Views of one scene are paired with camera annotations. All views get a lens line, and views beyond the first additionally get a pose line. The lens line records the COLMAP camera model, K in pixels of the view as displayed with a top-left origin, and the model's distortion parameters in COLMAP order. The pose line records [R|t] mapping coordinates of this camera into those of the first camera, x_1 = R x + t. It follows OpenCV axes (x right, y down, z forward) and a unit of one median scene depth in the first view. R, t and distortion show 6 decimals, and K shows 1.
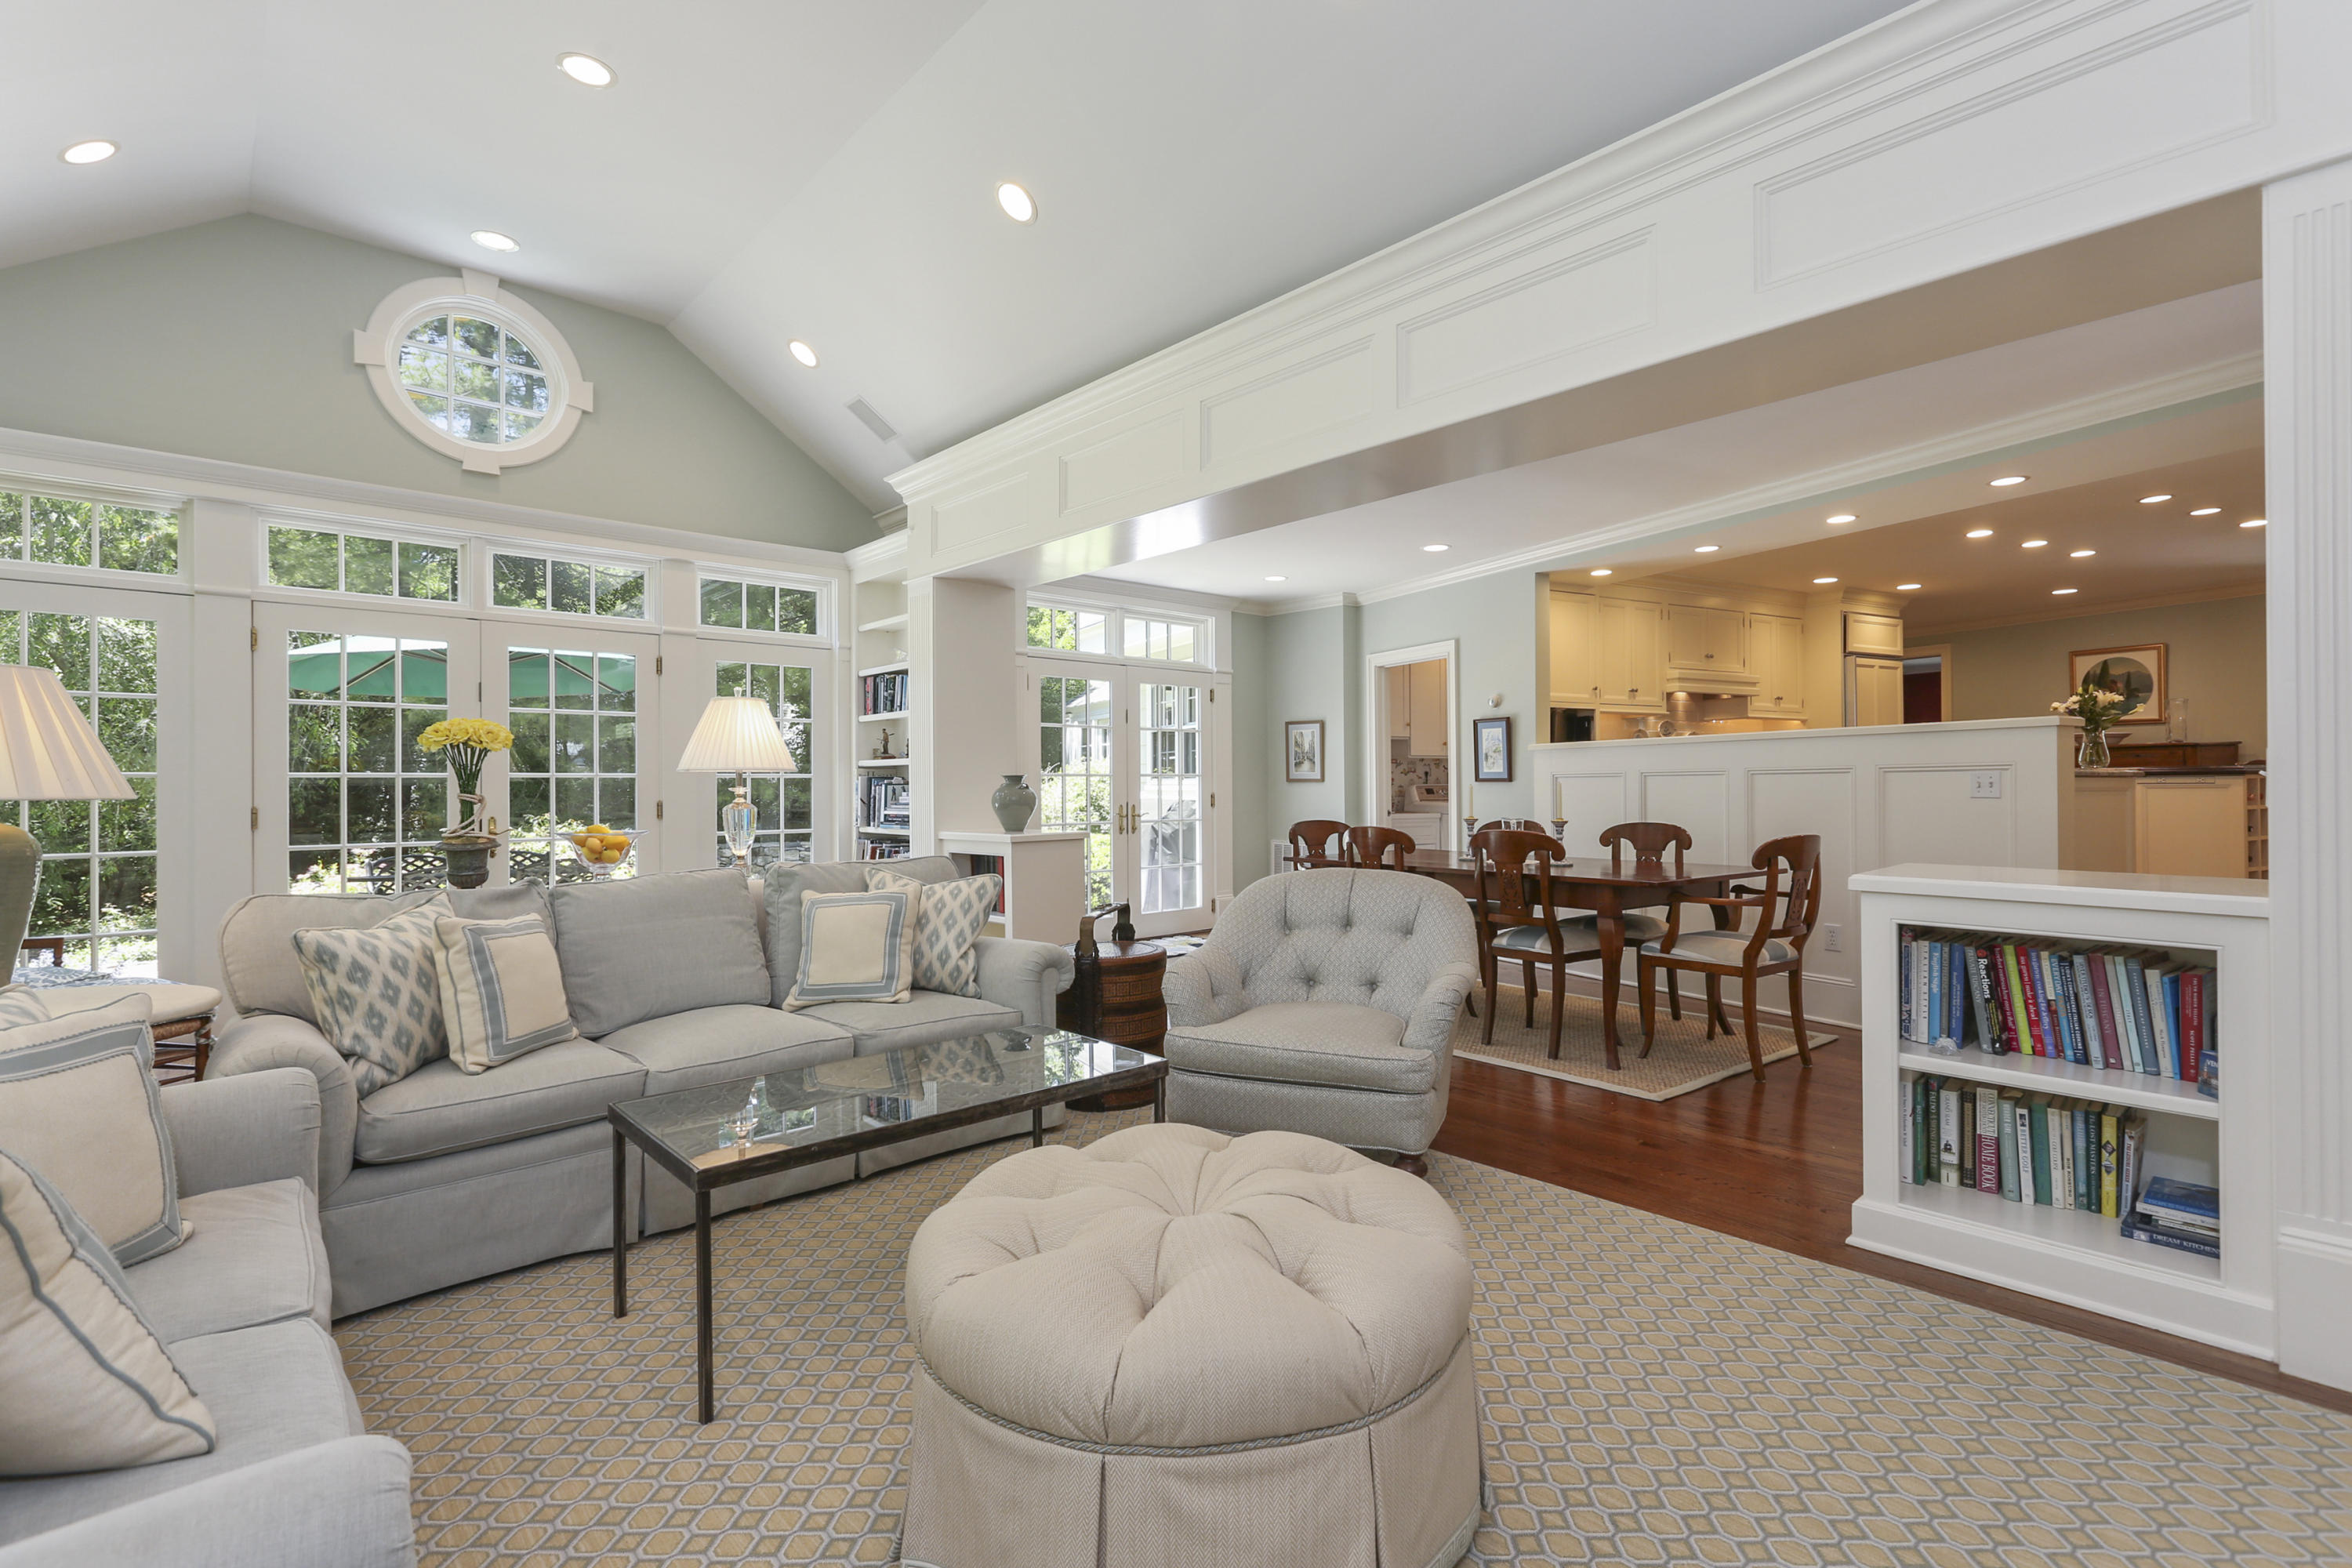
lens RADIAL K [[1054.9, 0, 1190.7], [0, 1054.9, 784.2], [0, 0, 1]] dist [-0.024520, 0.002942]
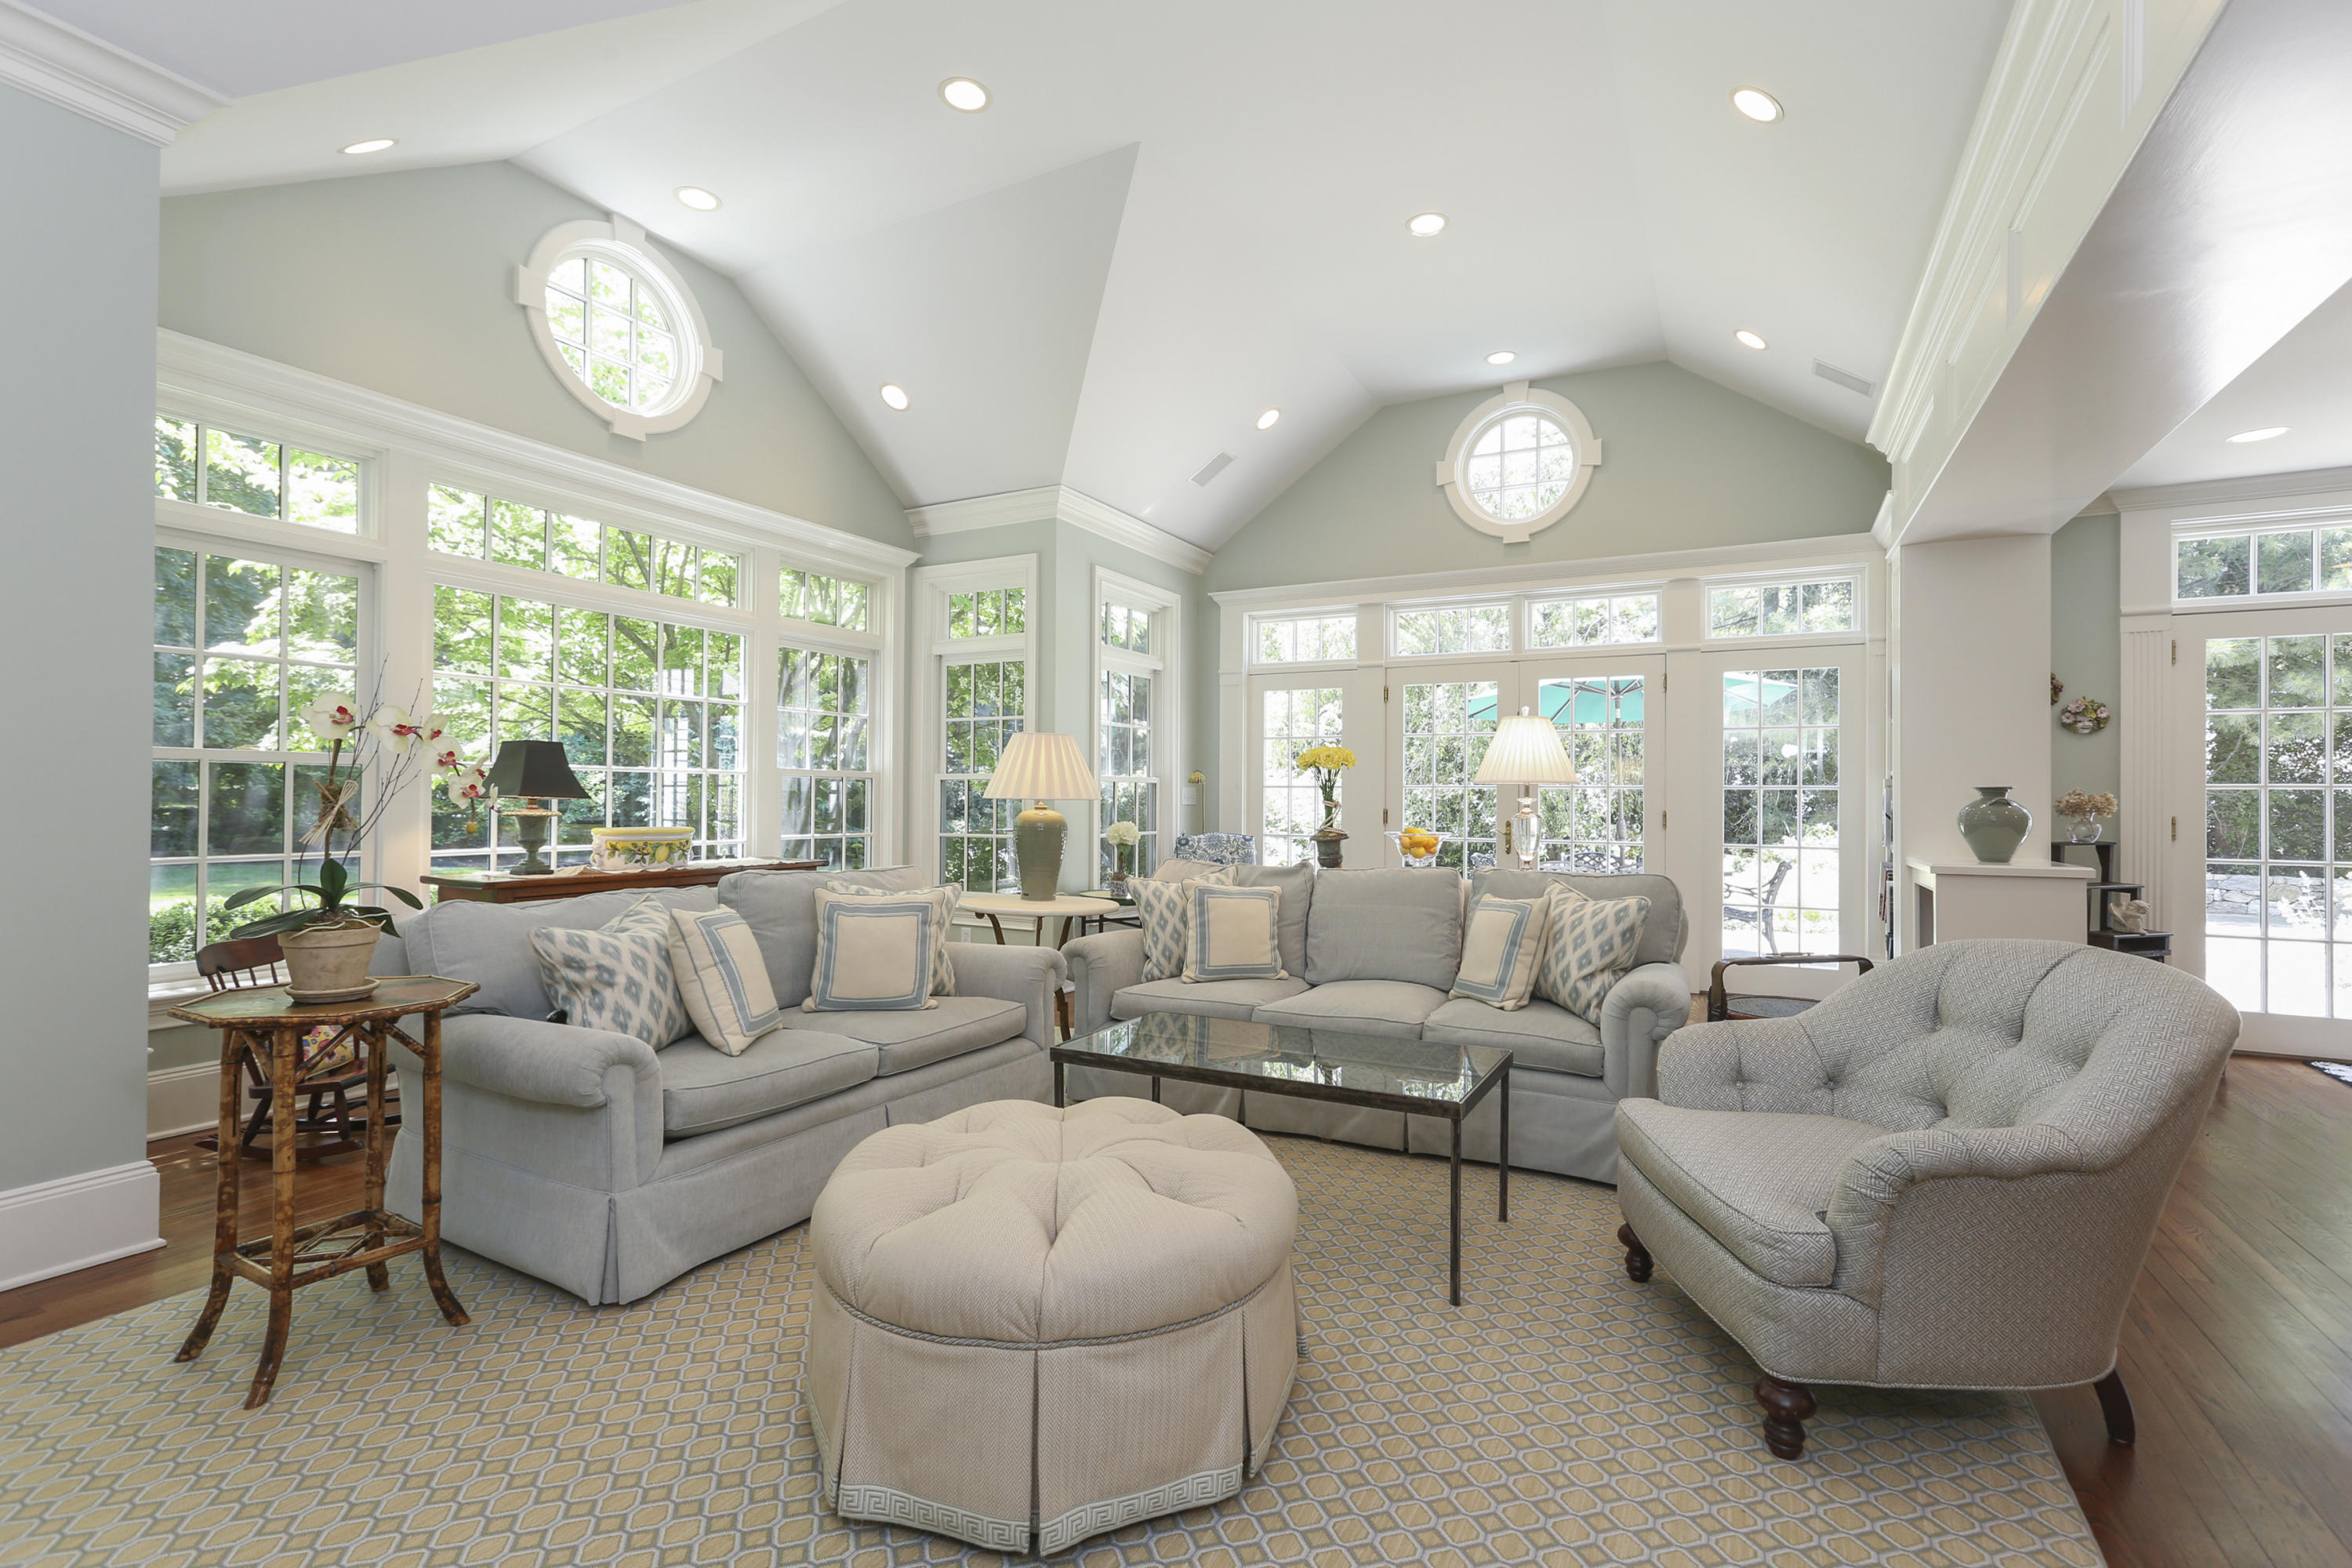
lens RADIAL K [[1054.9, 0, 1211.4], [0, 1054.9, 776.9], [0, 0, 1]] dist [-0.024520, 0.002942]
pose [[0.336833, -0.010160, -0.941510, 0.561615], [-0.007339, 0.999883, -0.013415, -0.002278], [0.941536, 0.011428, 0.336719, 0.366421]]
